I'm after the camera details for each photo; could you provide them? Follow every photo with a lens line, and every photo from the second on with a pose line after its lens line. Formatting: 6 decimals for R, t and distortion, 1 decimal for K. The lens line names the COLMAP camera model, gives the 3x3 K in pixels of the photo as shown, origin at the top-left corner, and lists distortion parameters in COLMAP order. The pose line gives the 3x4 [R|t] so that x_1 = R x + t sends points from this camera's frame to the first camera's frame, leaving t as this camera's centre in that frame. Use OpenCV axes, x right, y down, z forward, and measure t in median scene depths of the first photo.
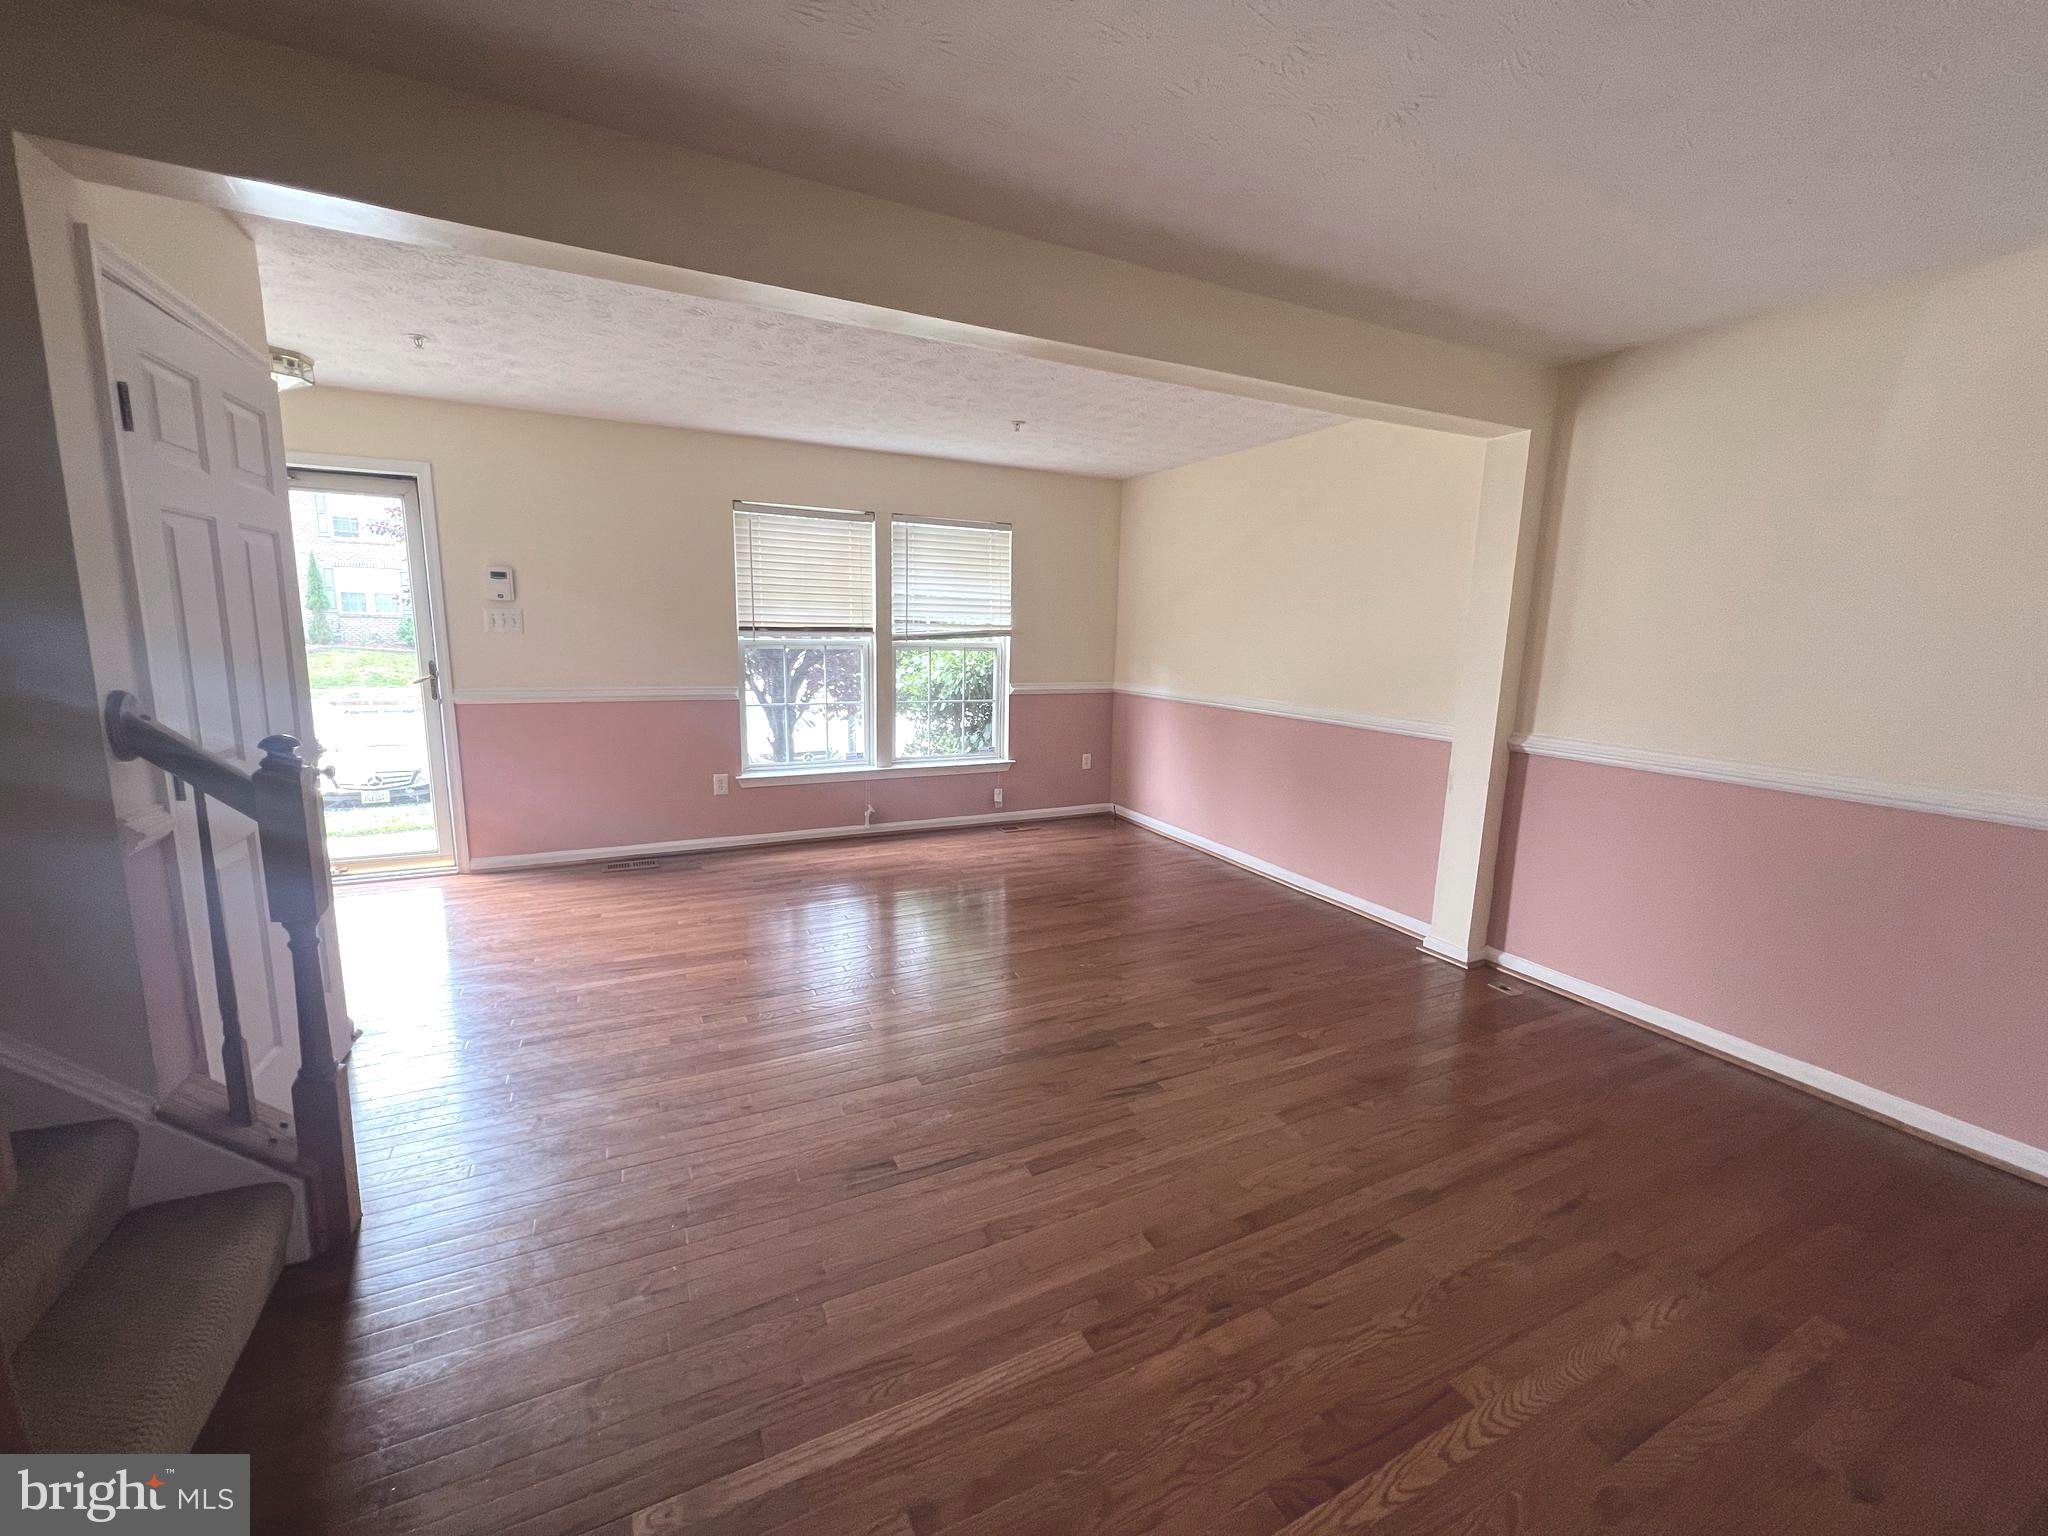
lens RADIAL K [[819.3, 0, 1022.7], [0, 819.3, 765.4], [0, 0, 1]] dist [-0.002020, 0.000520]
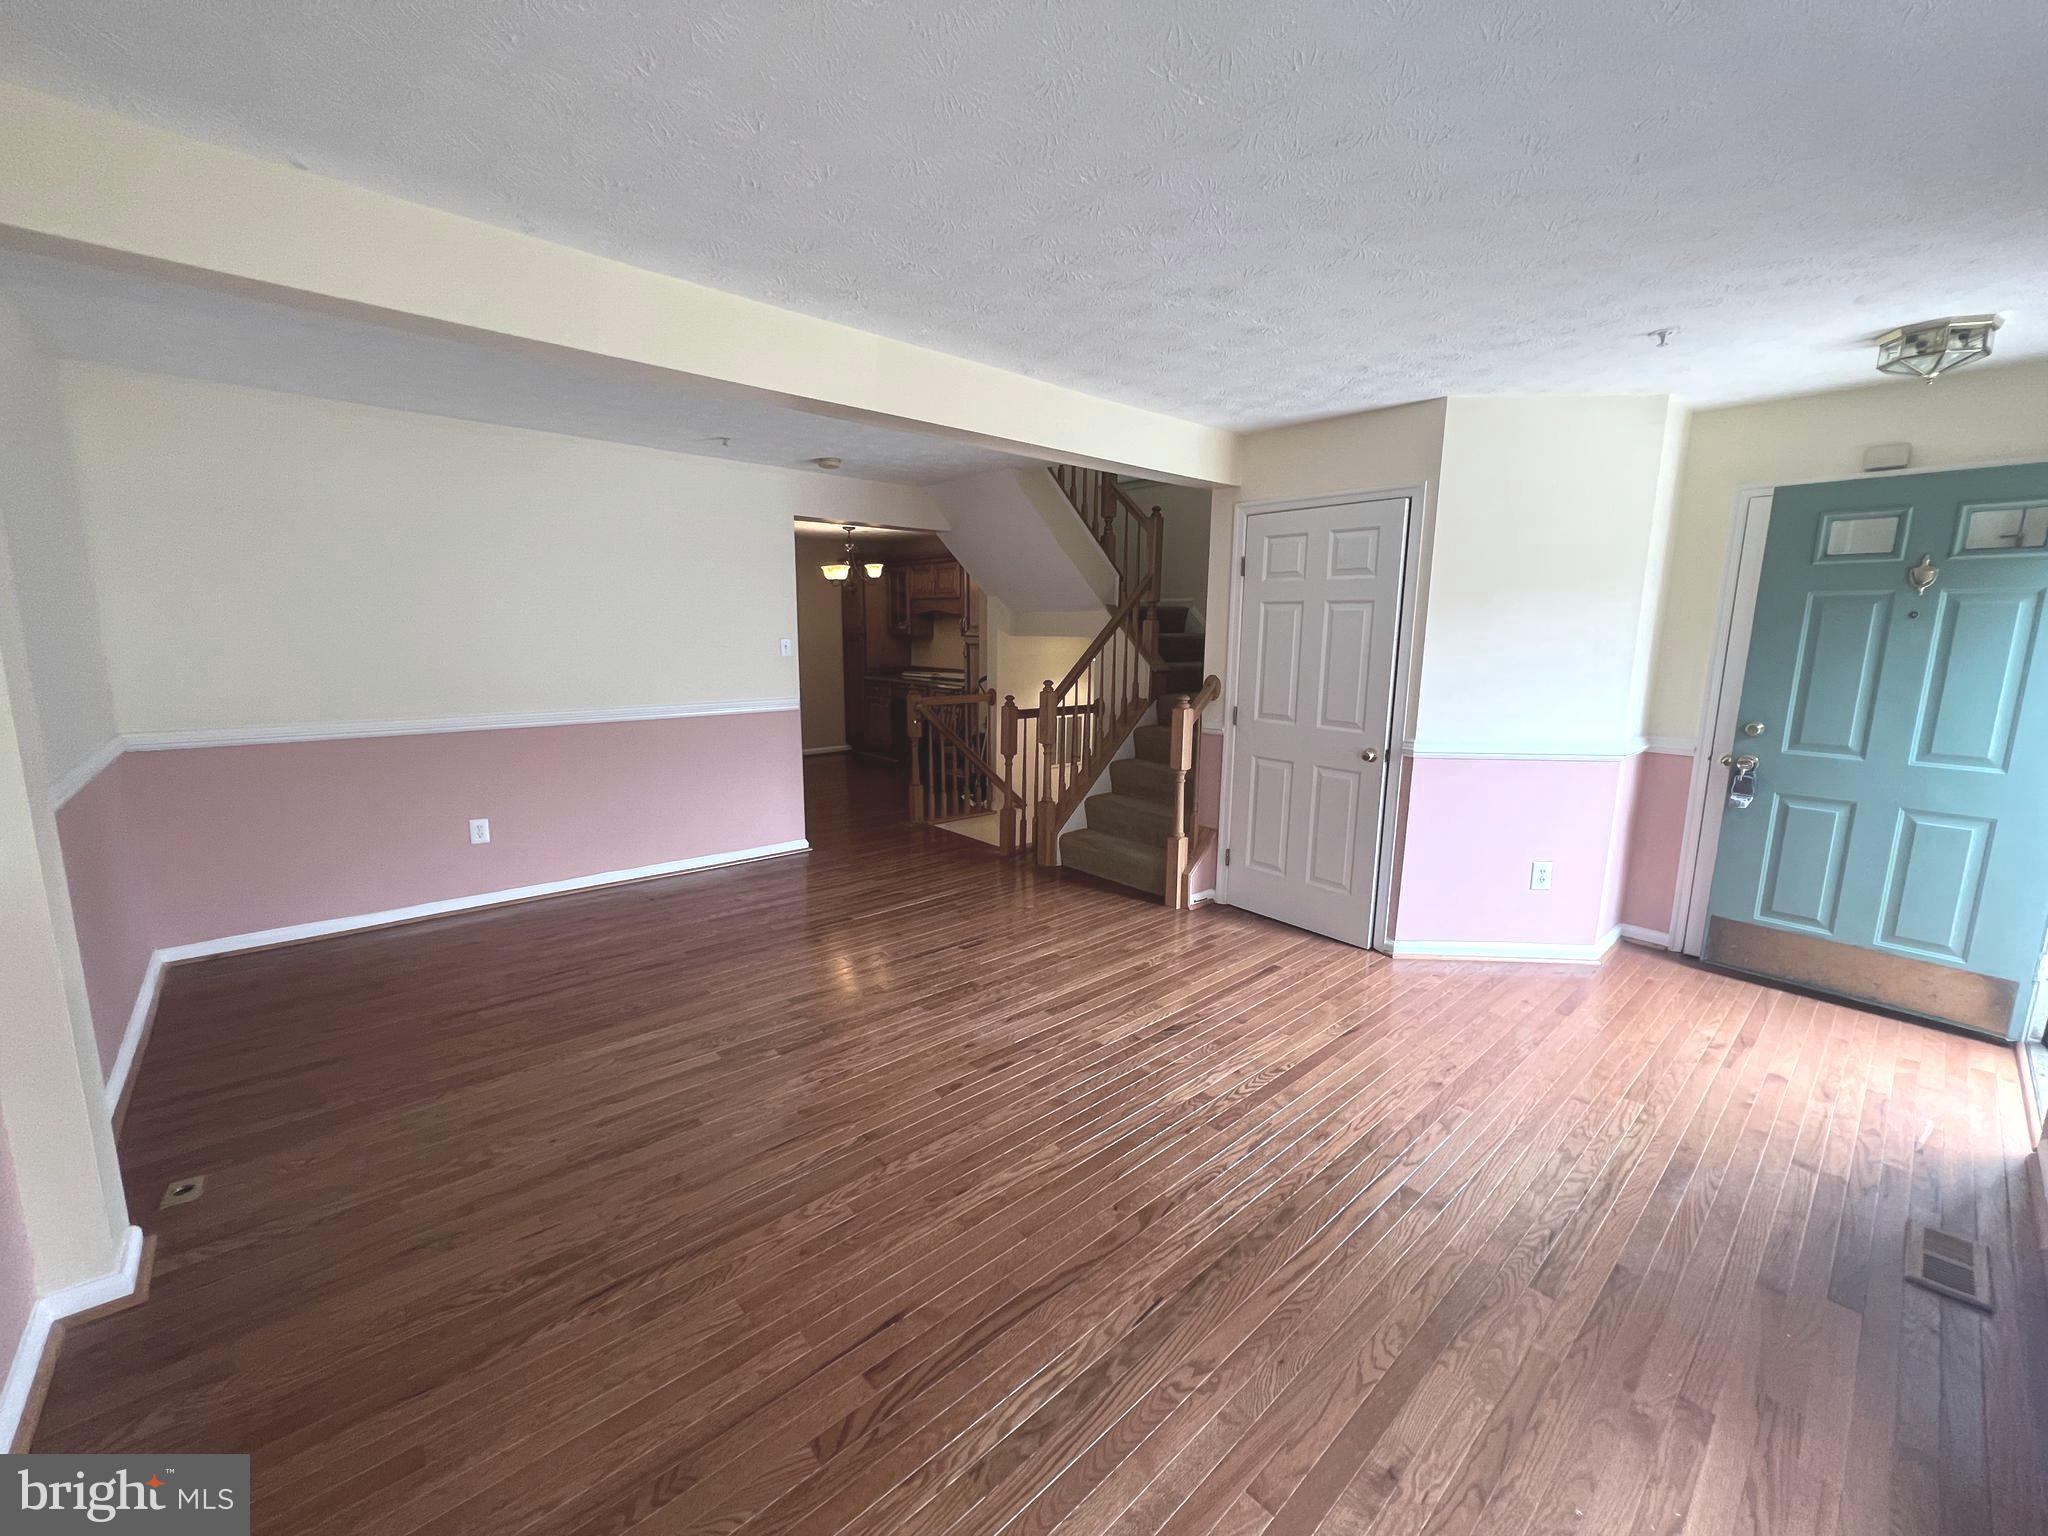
lens RADIAL K [[819.3, 0, 1032.7], [0, 819.3, 777.0], [0, 0, 1]] dist [-0.002020, 0.000520]
pose [[-0.962319, 0.010688, -0.271714, 0.126672], [-0.082033, 0.941264, 0.327556, -0.330229], [0.259256, 0.337503, -0.904919, 1.832914]]
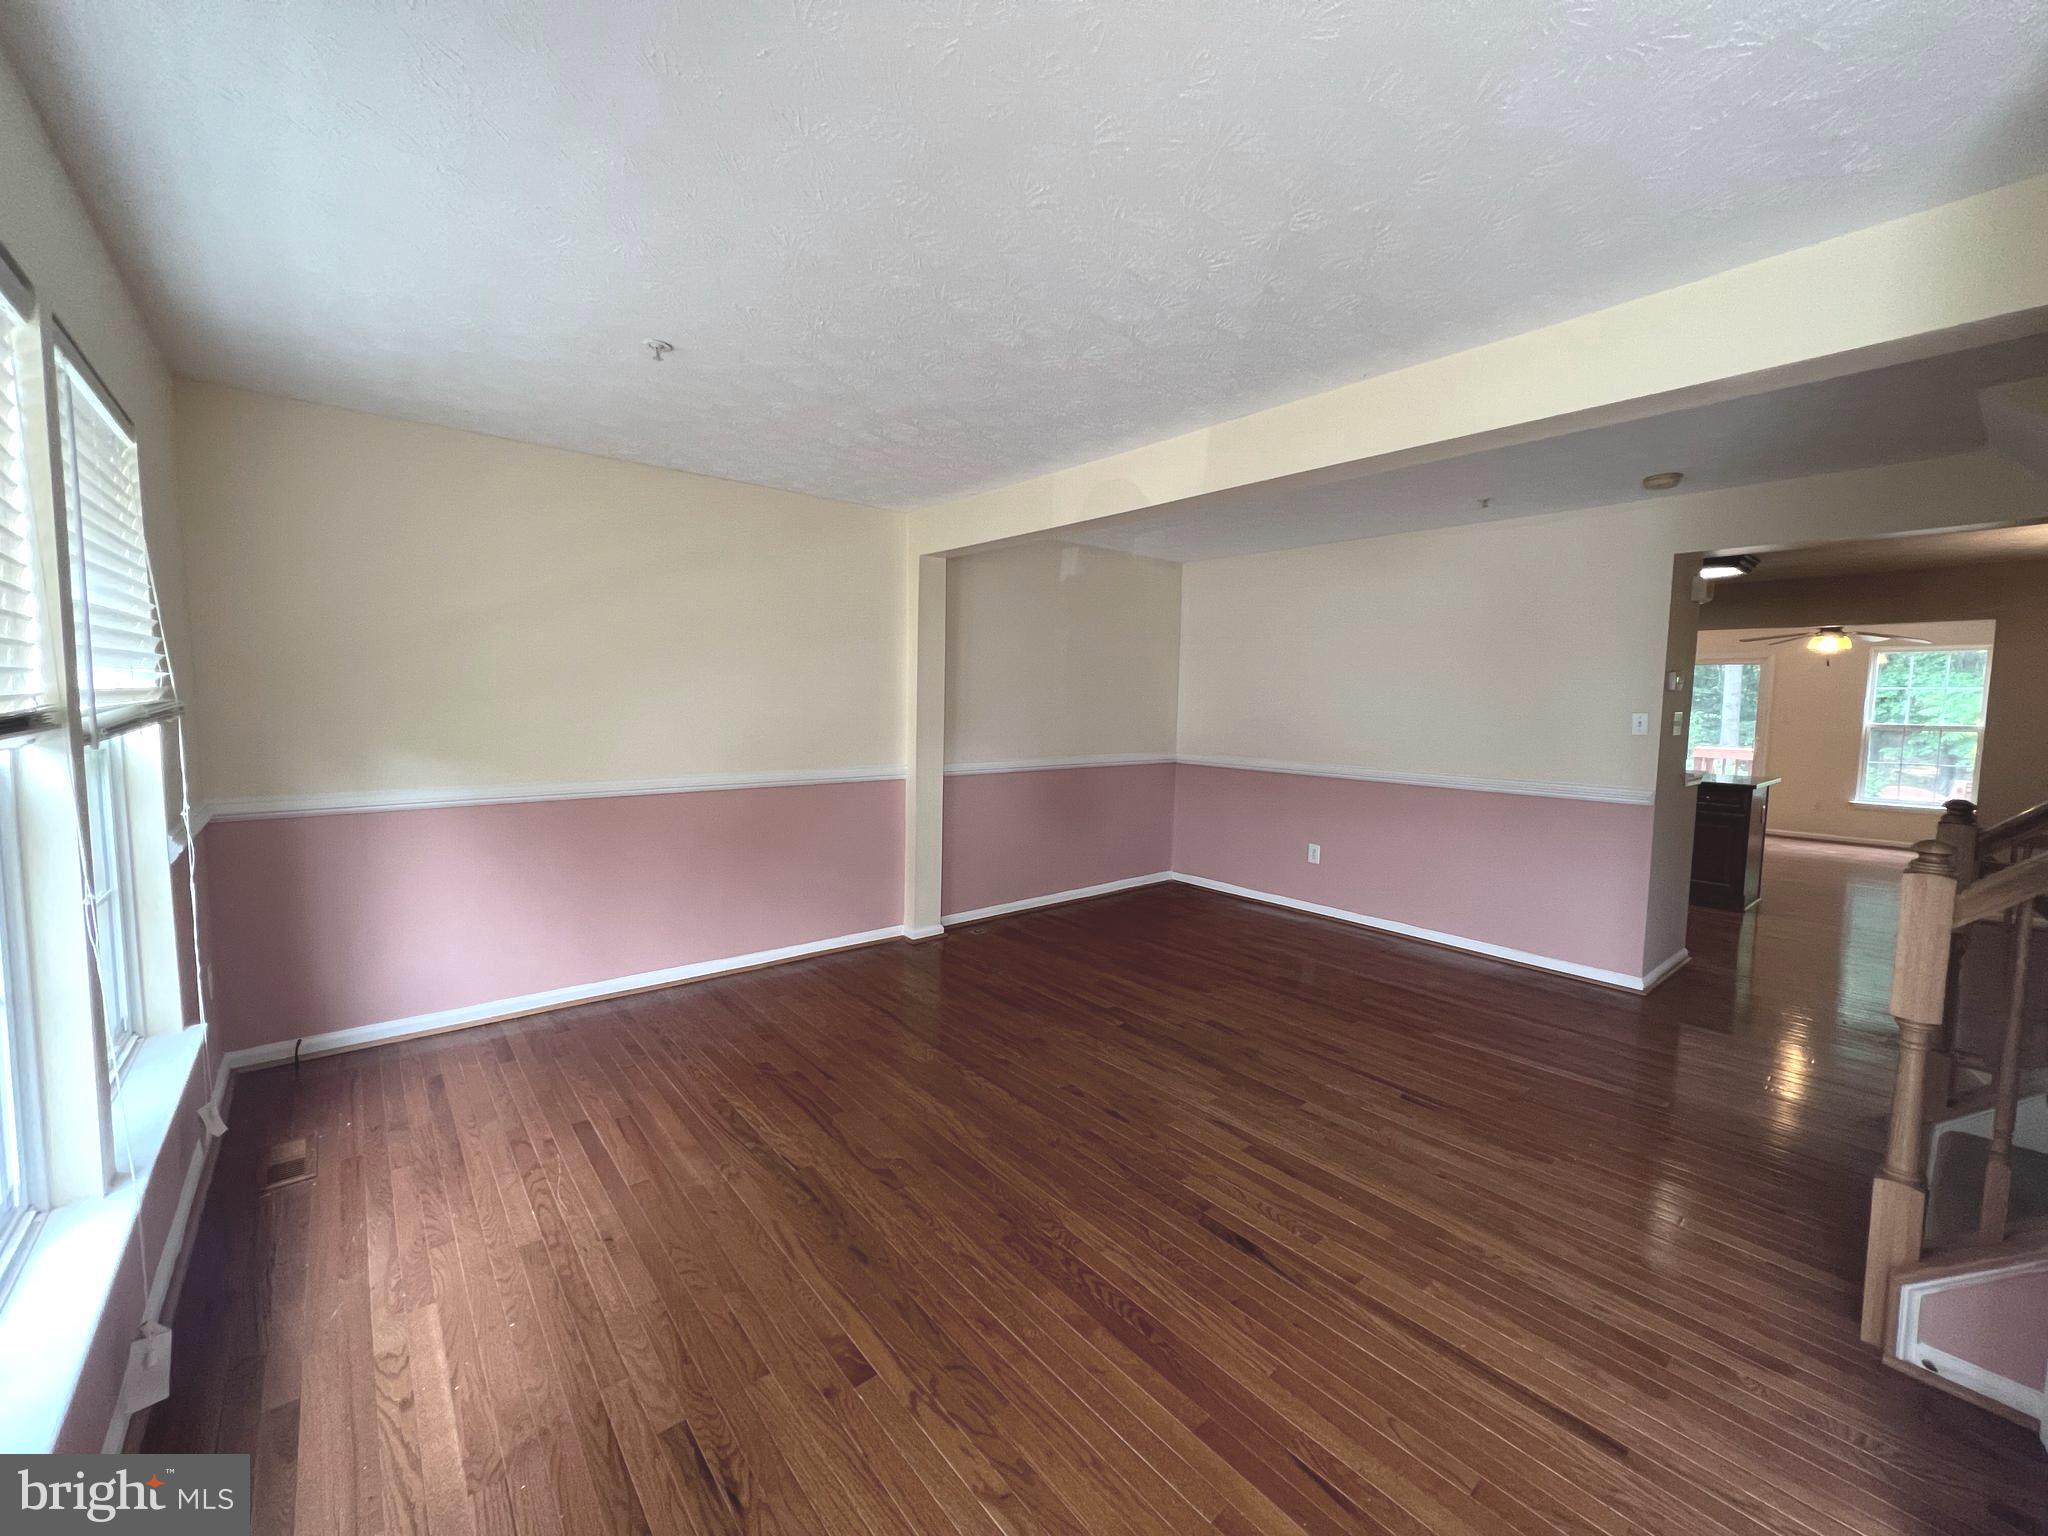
lens RADIAL K [[813.2, 0, 1023.4], [0, 813.2, 758.7], [0, 0, 1]] dist [-0.002848, -0.000127]
pose [[-0.232761, -0.105741, 0.966768, -0.928587], [0.139935, 0.980086, 0.140888, -0.259956], [-0.962414, 0.168078, -0.213329, 1.321891]]
